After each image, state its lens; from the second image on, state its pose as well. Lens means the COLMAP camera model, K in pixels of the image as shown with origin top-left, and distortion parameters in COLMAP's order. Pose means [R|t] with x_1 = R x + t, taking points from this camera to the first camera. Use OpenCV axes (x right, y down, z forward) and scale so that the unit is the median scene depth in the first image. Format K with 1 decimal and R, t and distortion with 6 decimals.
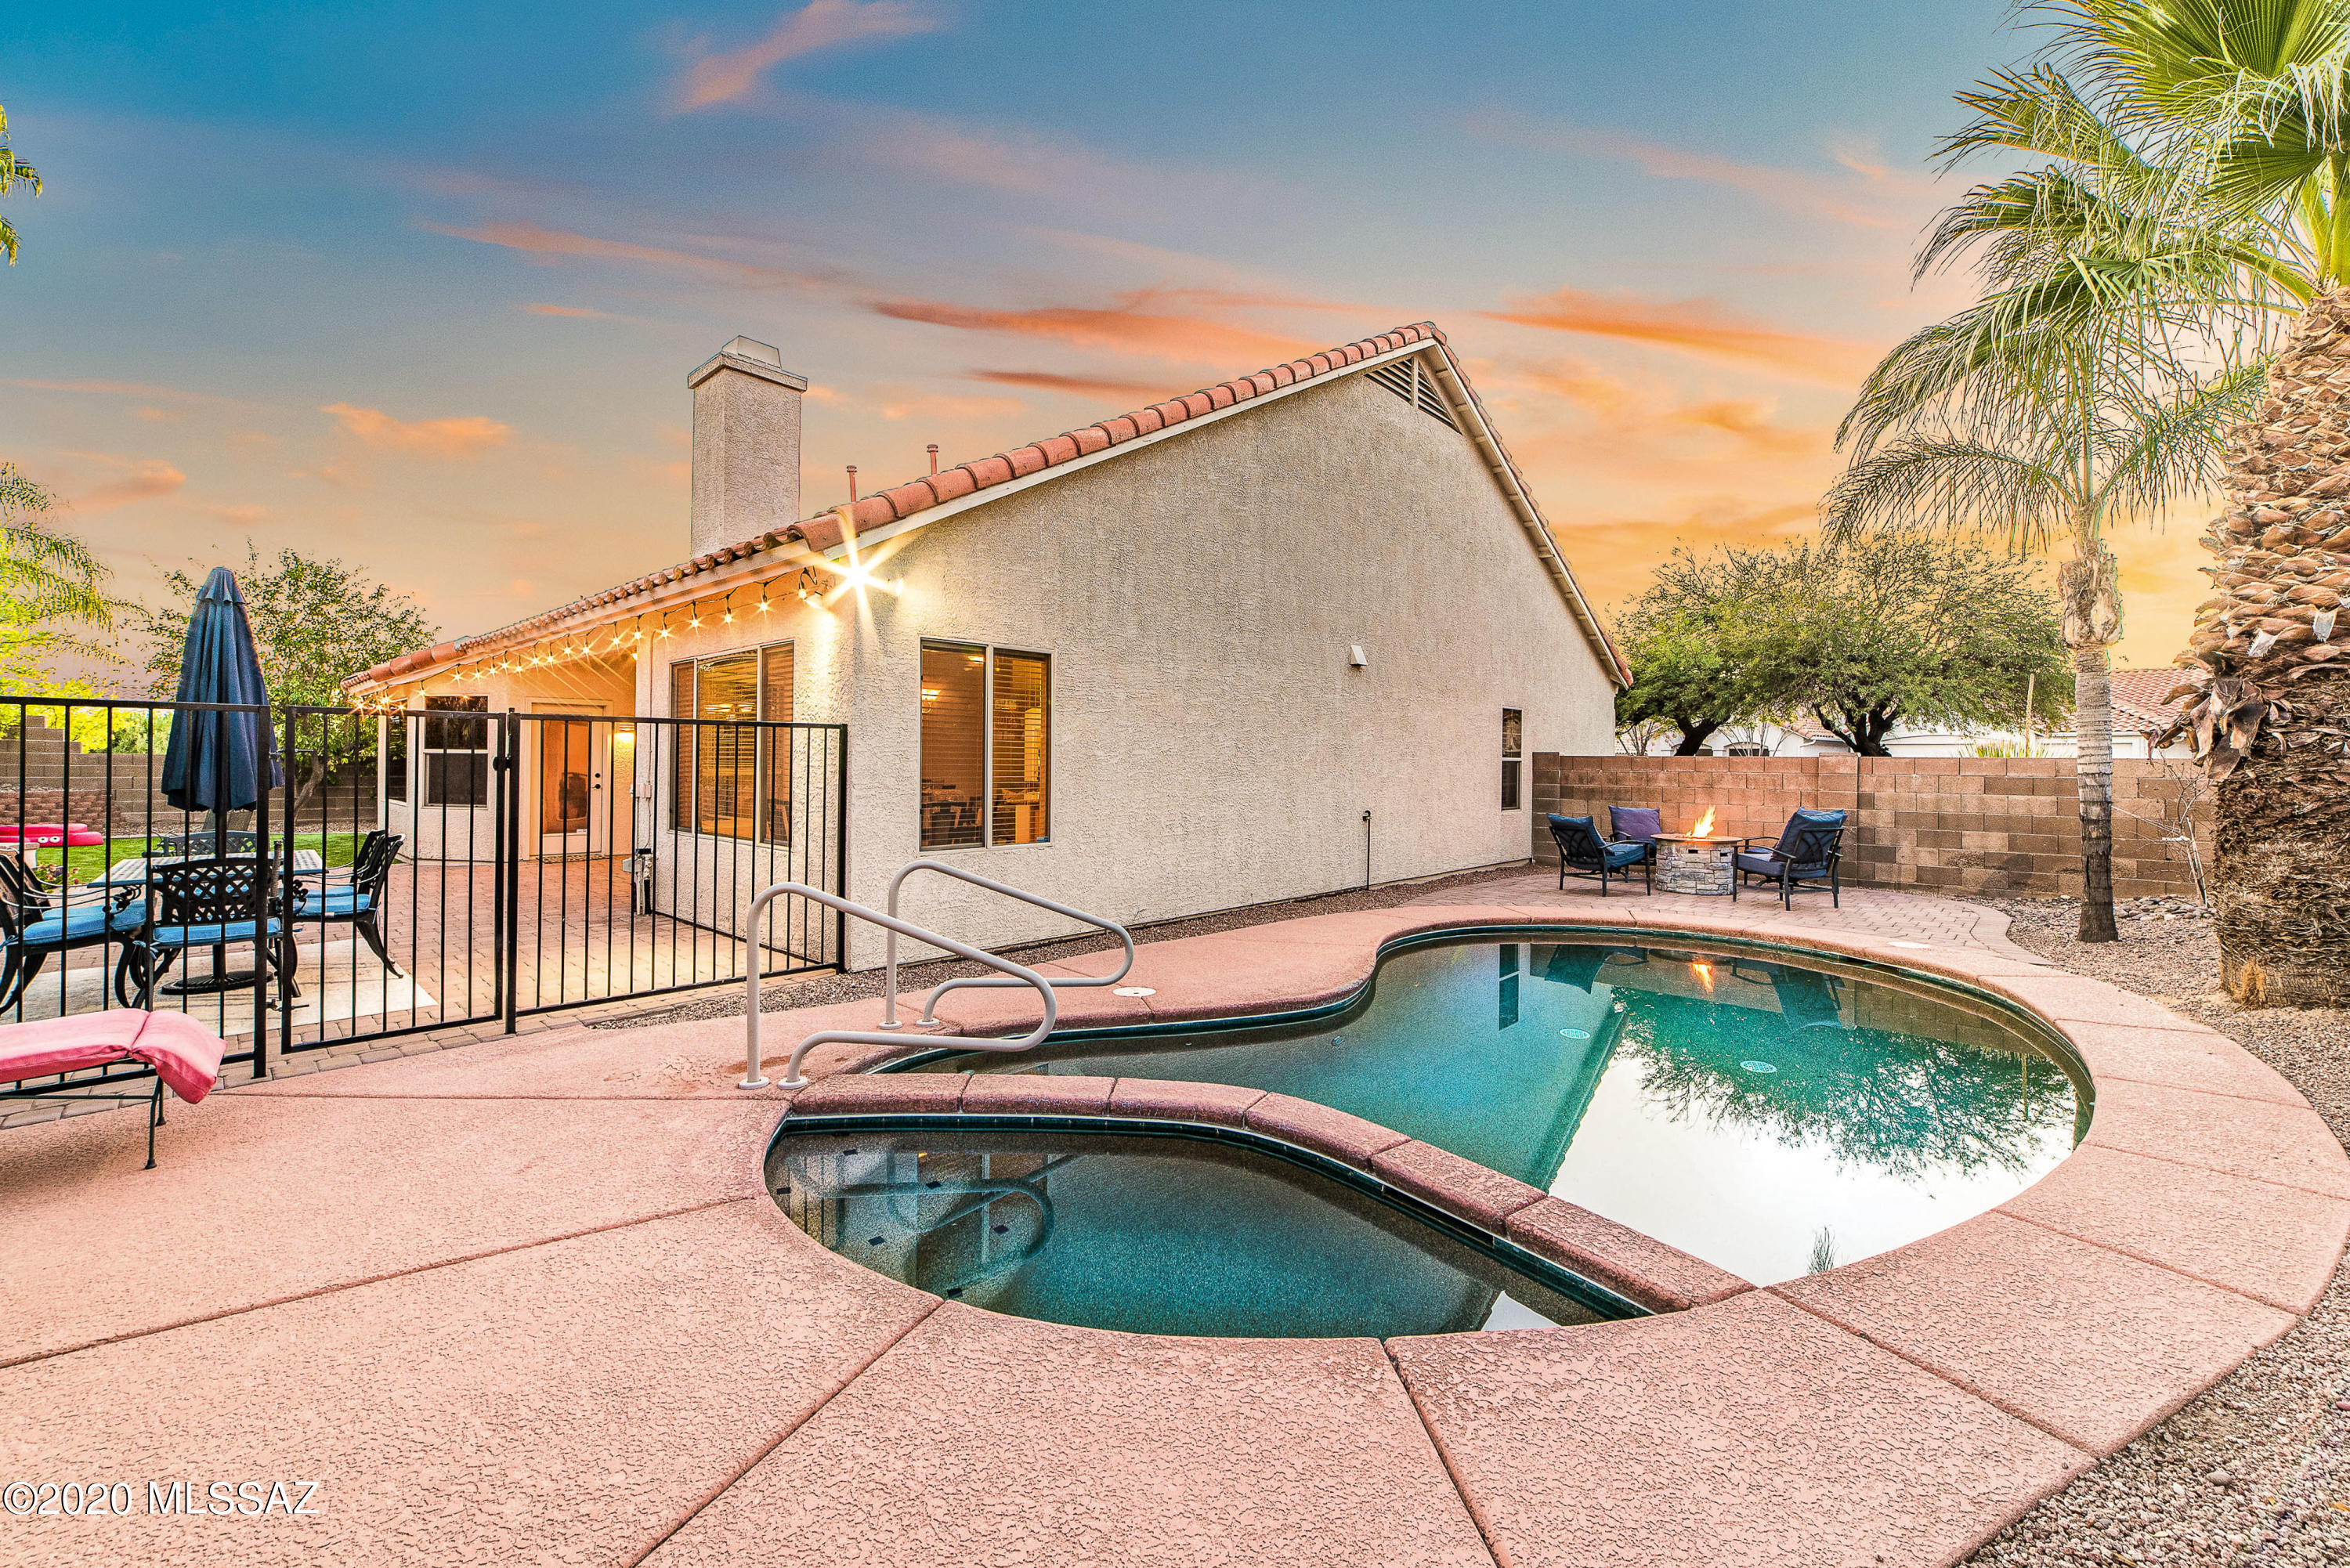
lens RADIAL K [[951.0, 0, 1168.5], [0, 951.0, 750.0], [0, 0, 1]] dist [-0.029567, 0.015413]
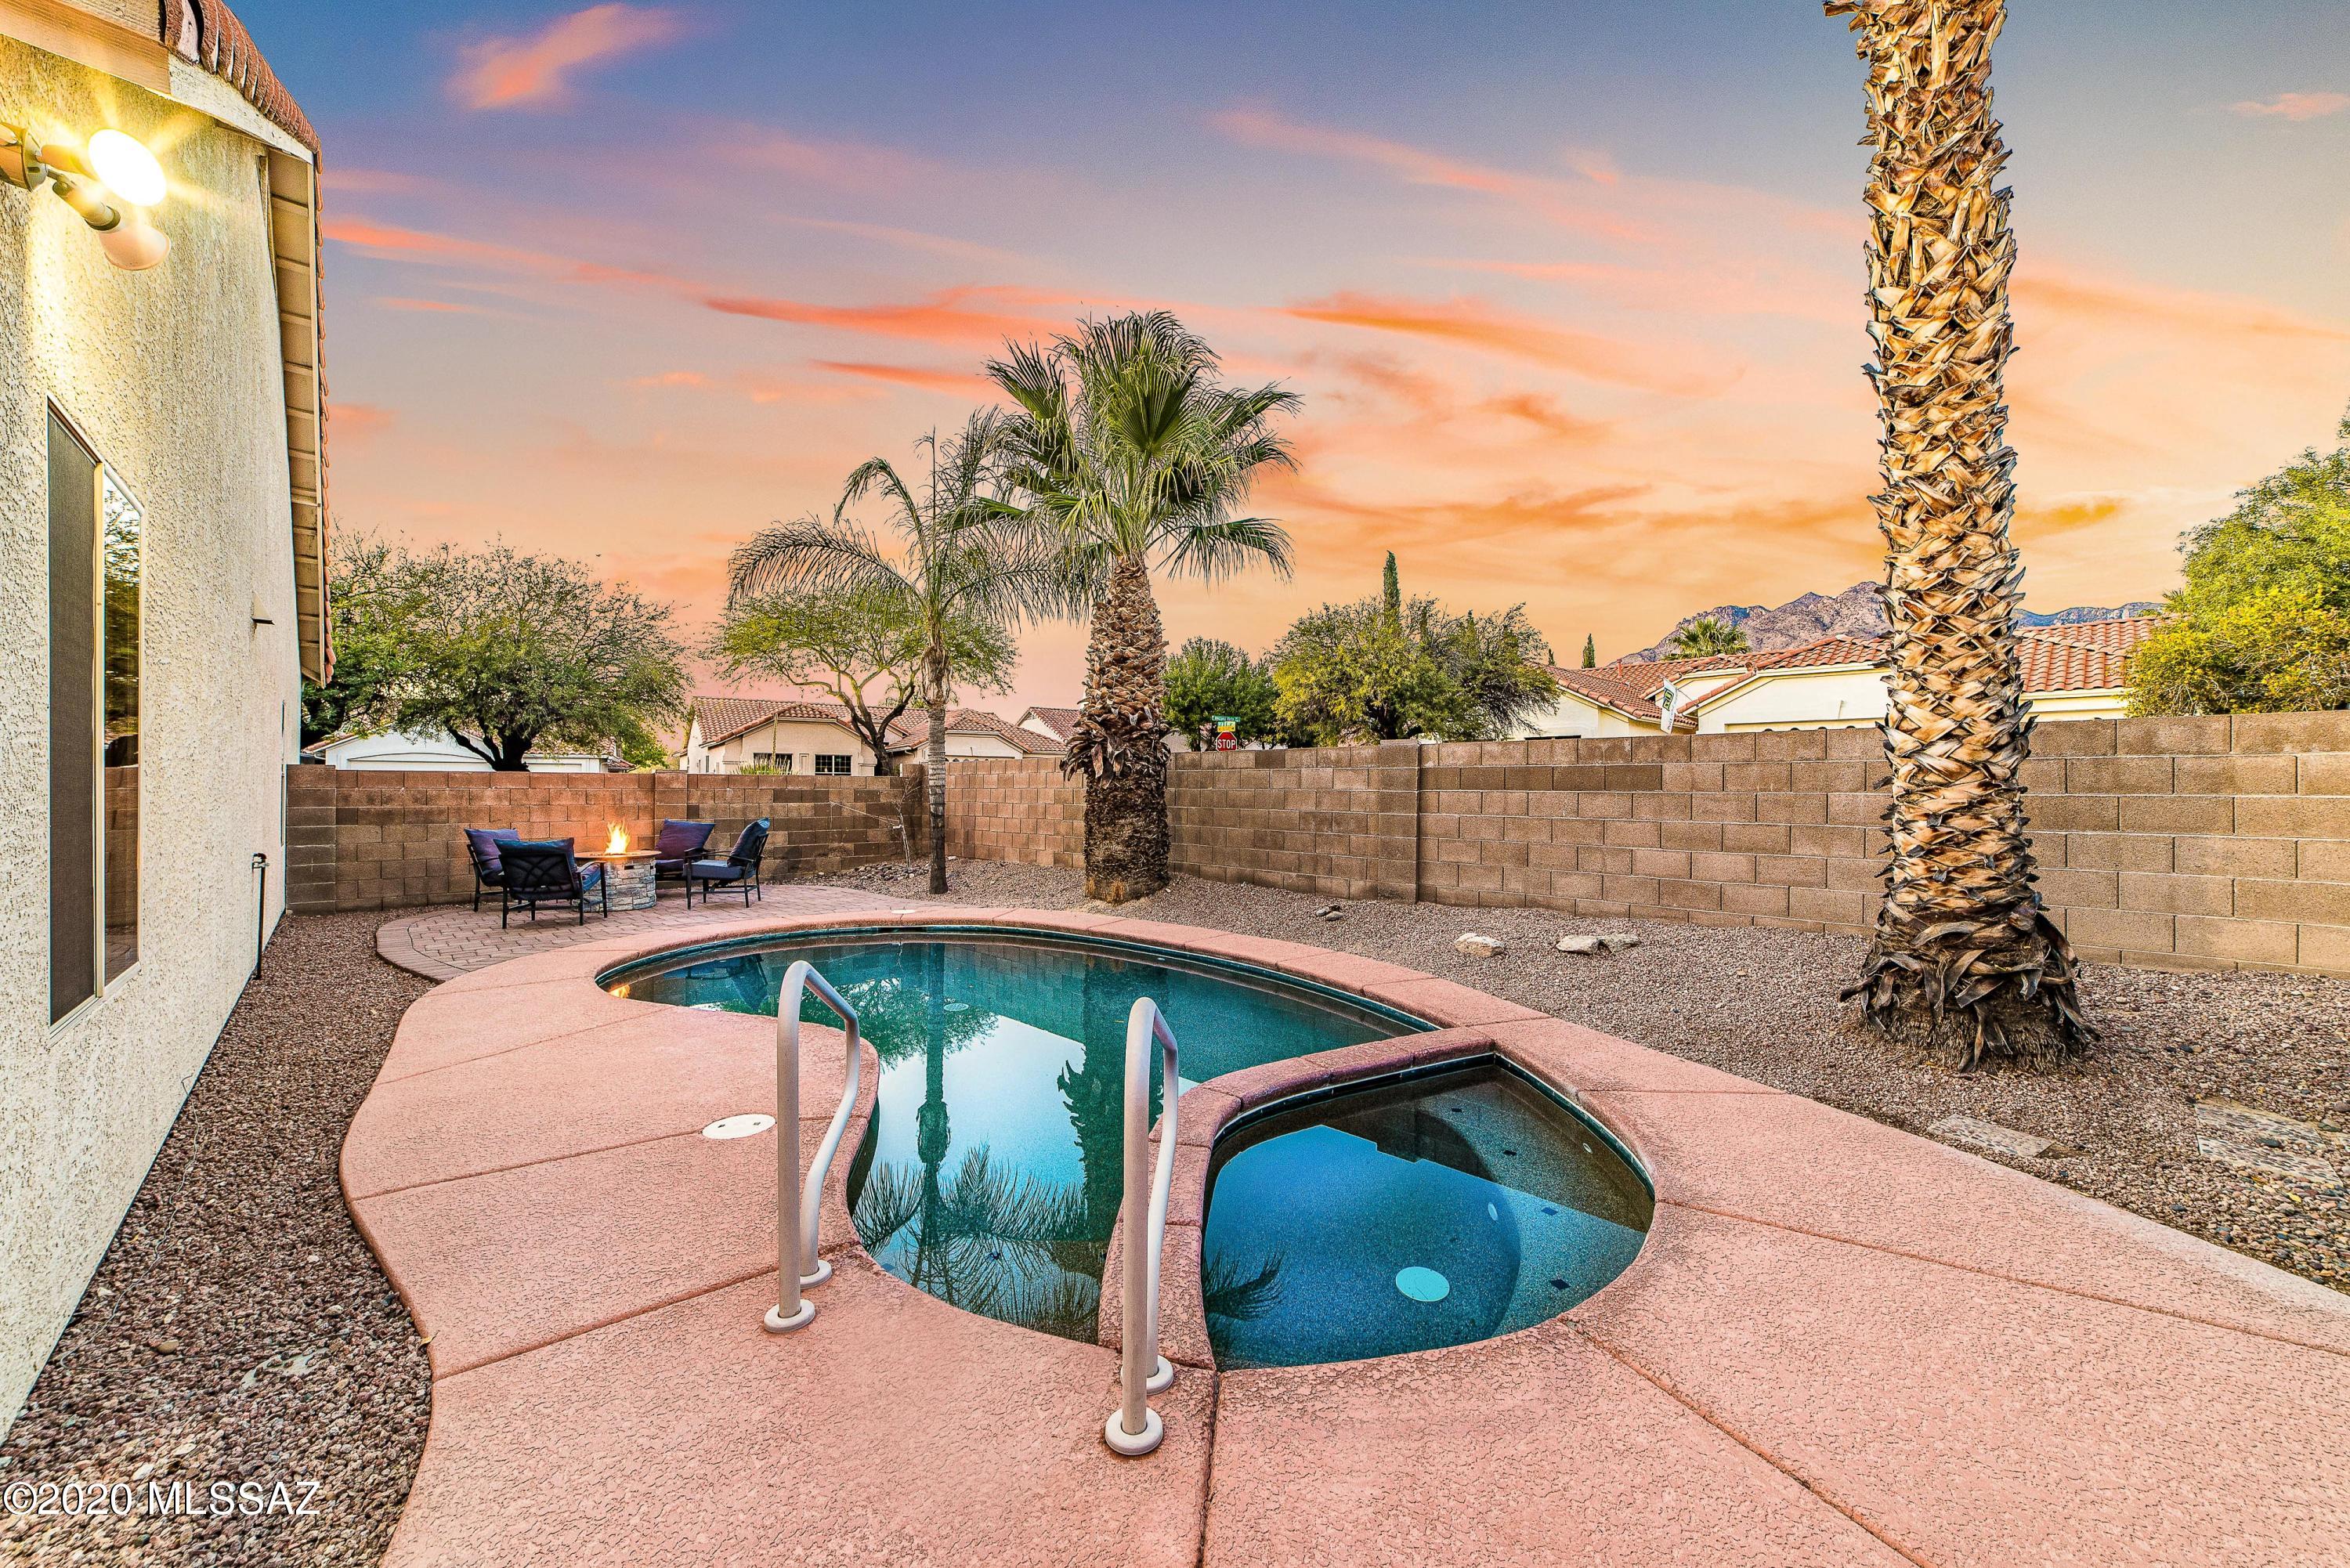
lens RADIAL K [[897.2, 0, 1175.0], [0, 897.2, 784.0], [0, 0, 1]] dist [-0.039393, 0.018515]
pose [[0.071657, -0.005246, 0.997416, -0.338487], [-0.013098, 0.999895, 0.006200, 0.005878], [-0.997343, -0.013509, 0.071580, 0.362551]]
